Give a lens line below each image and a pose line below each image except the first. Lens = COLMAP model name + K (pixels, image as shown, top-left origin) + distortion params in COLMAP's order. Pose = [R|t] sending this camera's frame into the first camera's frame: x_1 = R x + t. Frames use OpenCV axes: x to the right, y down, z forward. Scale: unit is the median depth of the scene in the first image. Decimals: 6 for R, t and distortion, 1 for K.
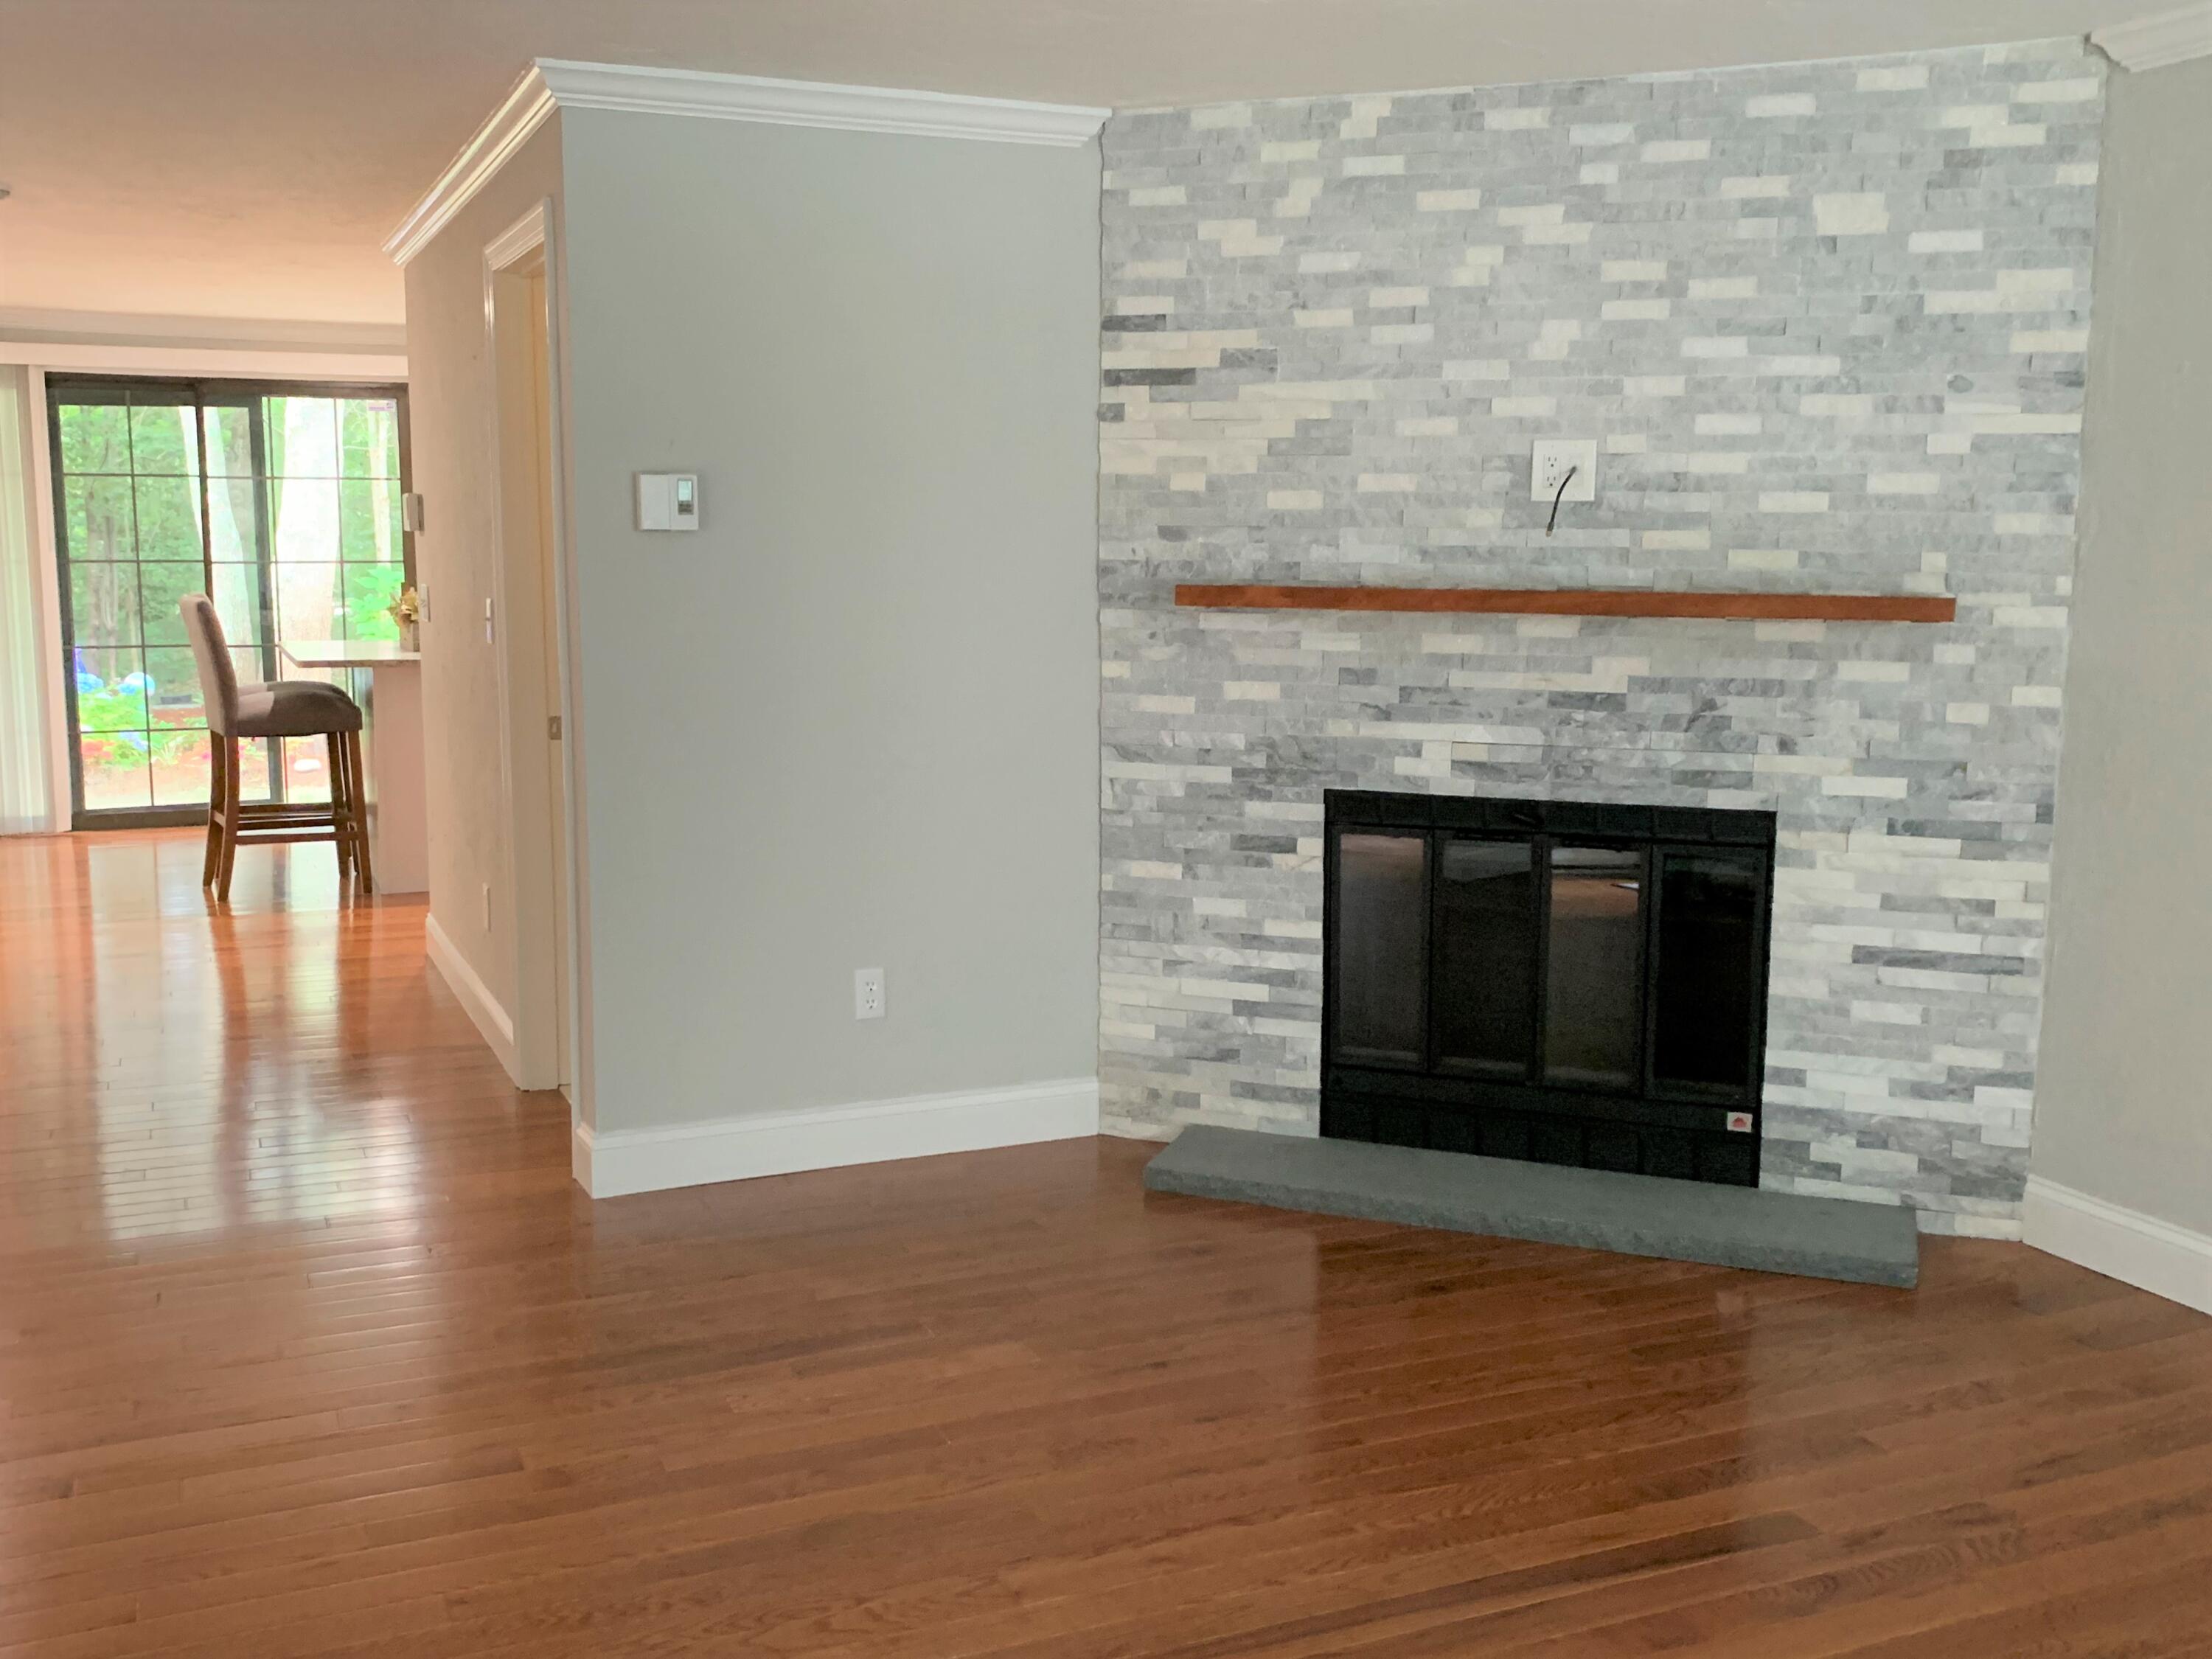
lens RADIAL K [[2082.4, 0, 1039.8], [0, 2082.4, 842.7], [0, 0, 1]] dist [-0.000742, 0.000000]
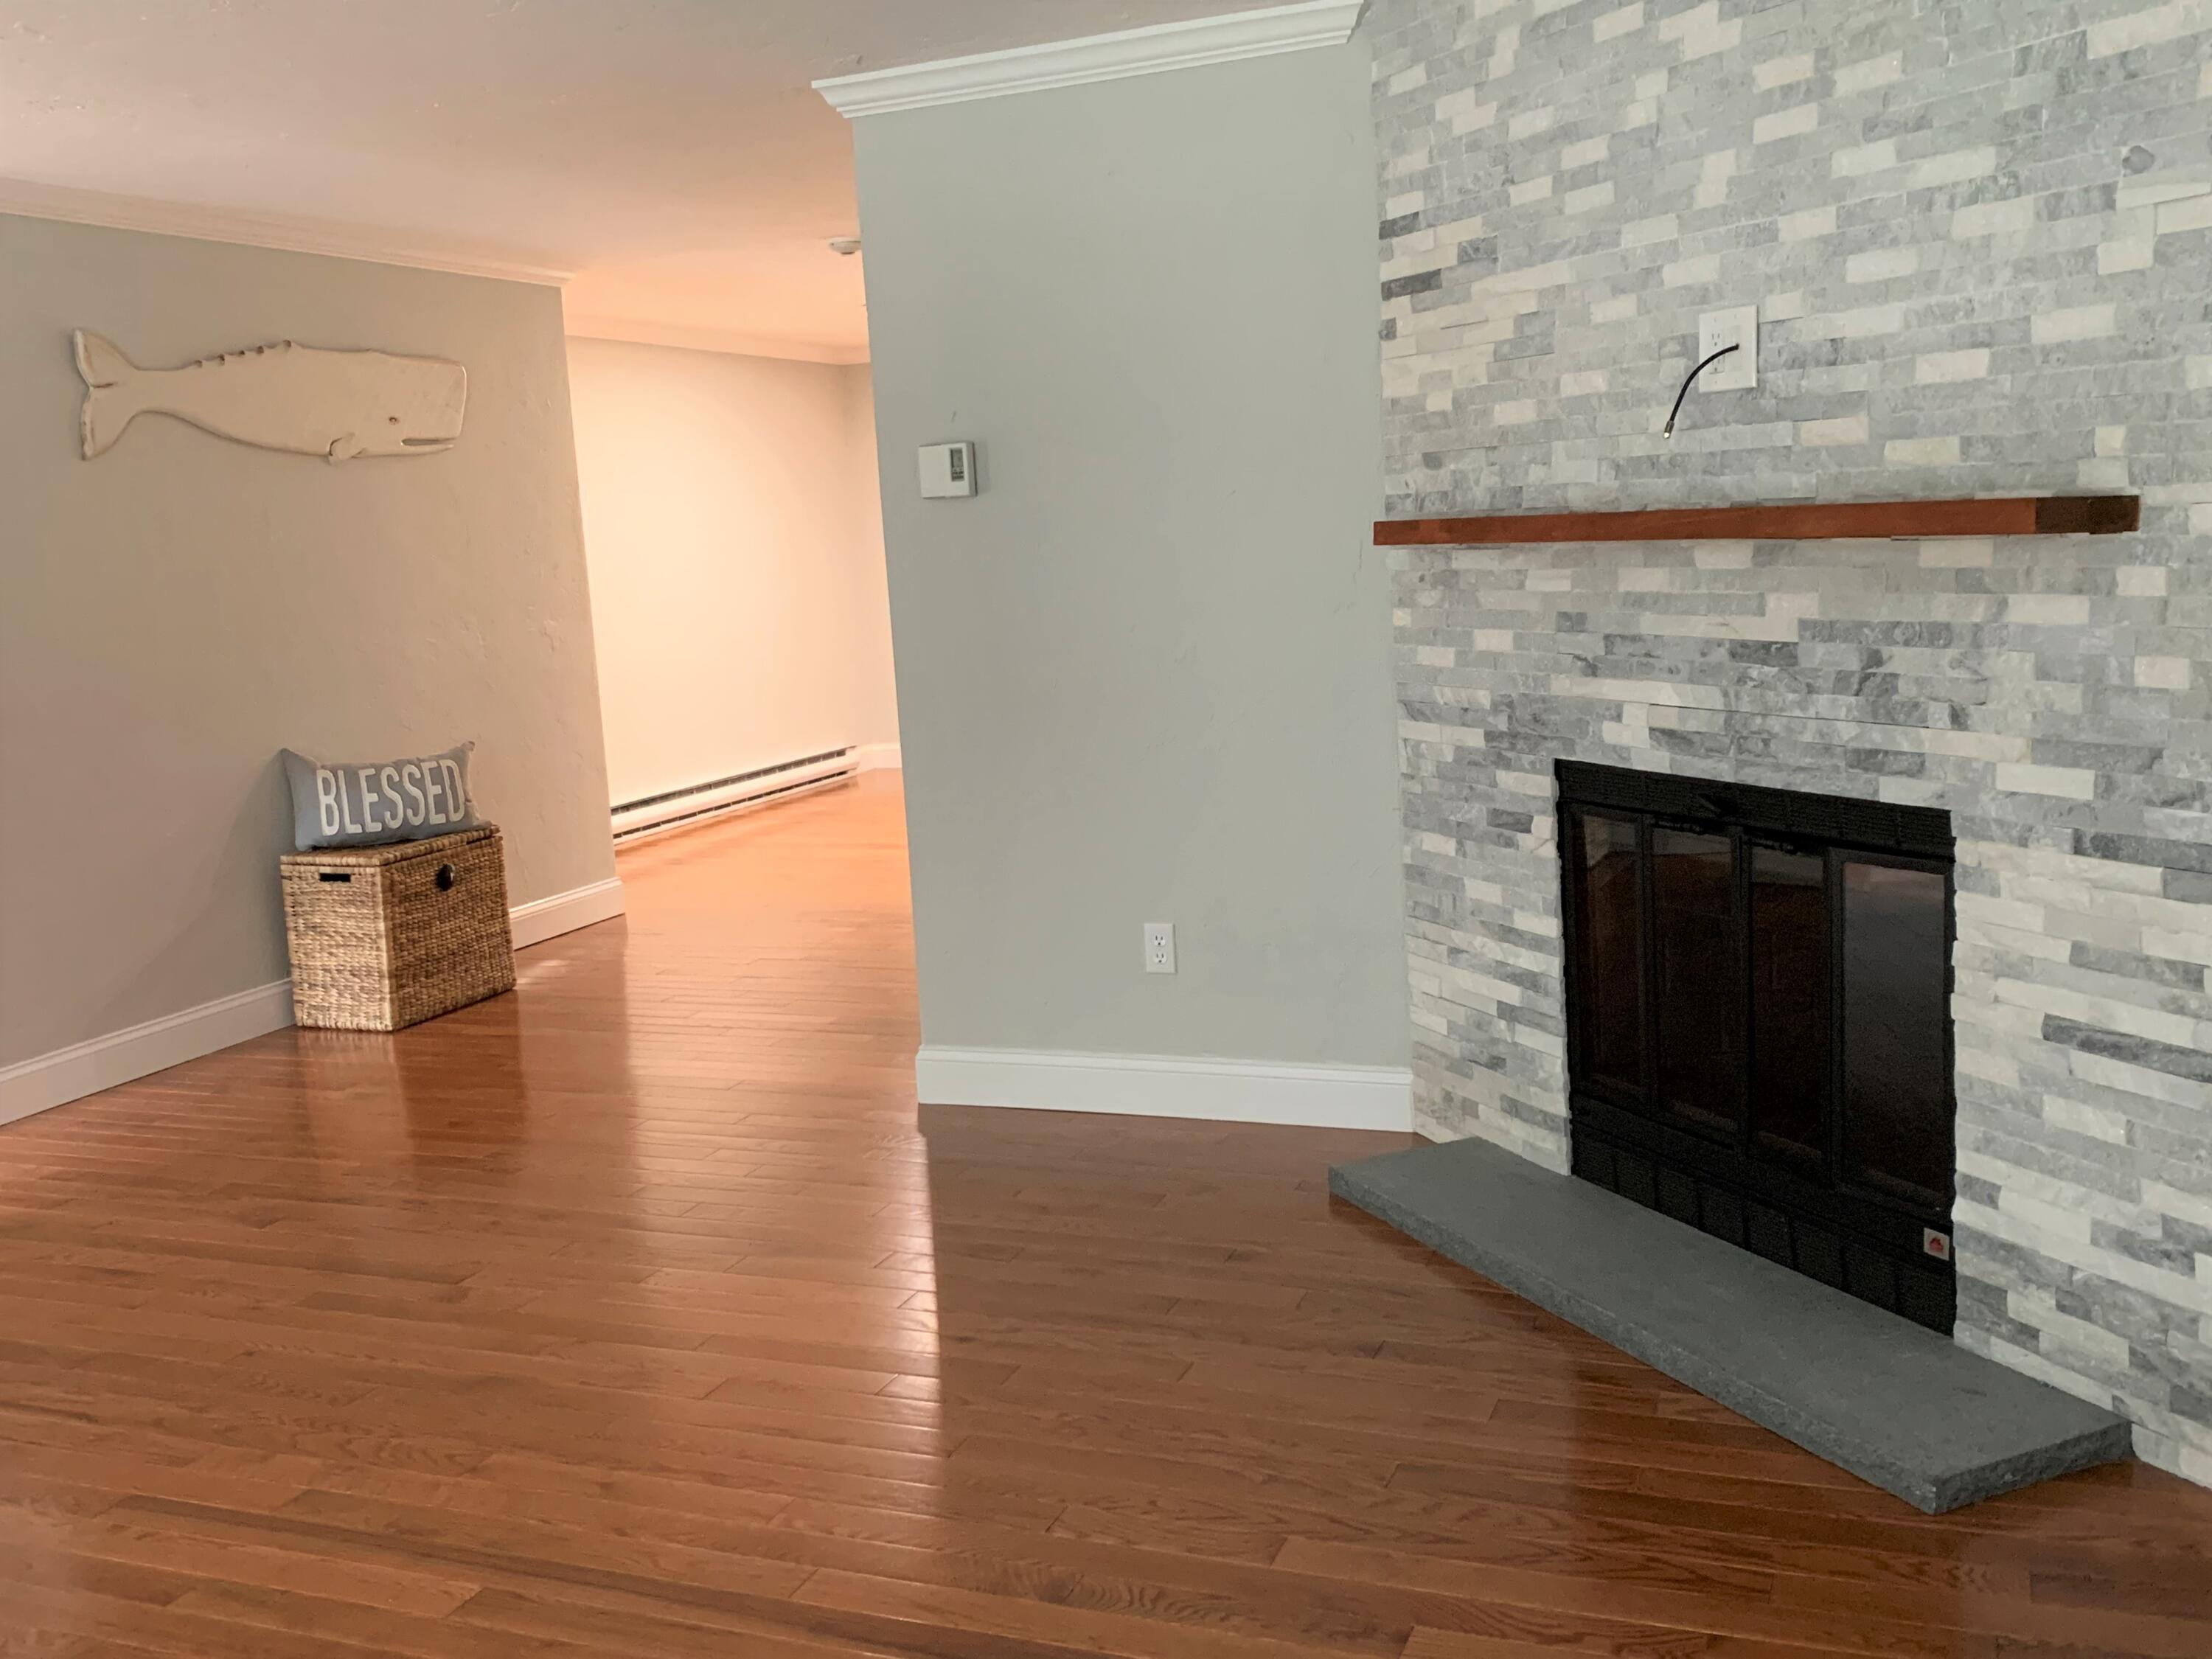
lens RADIAL K [[2082.4, 0, 1097.2], [0, 2082.4, 847.7], [0, 0, 1]] dist [-0.000742, 0.000000]
pose [[0.714598, 0.067416, -0.696279, 0.623054], [-0.051177, 0.997716, 0.044079, -0.018361], [0.697661, 0.004134, 0.716416, 0.289781]]
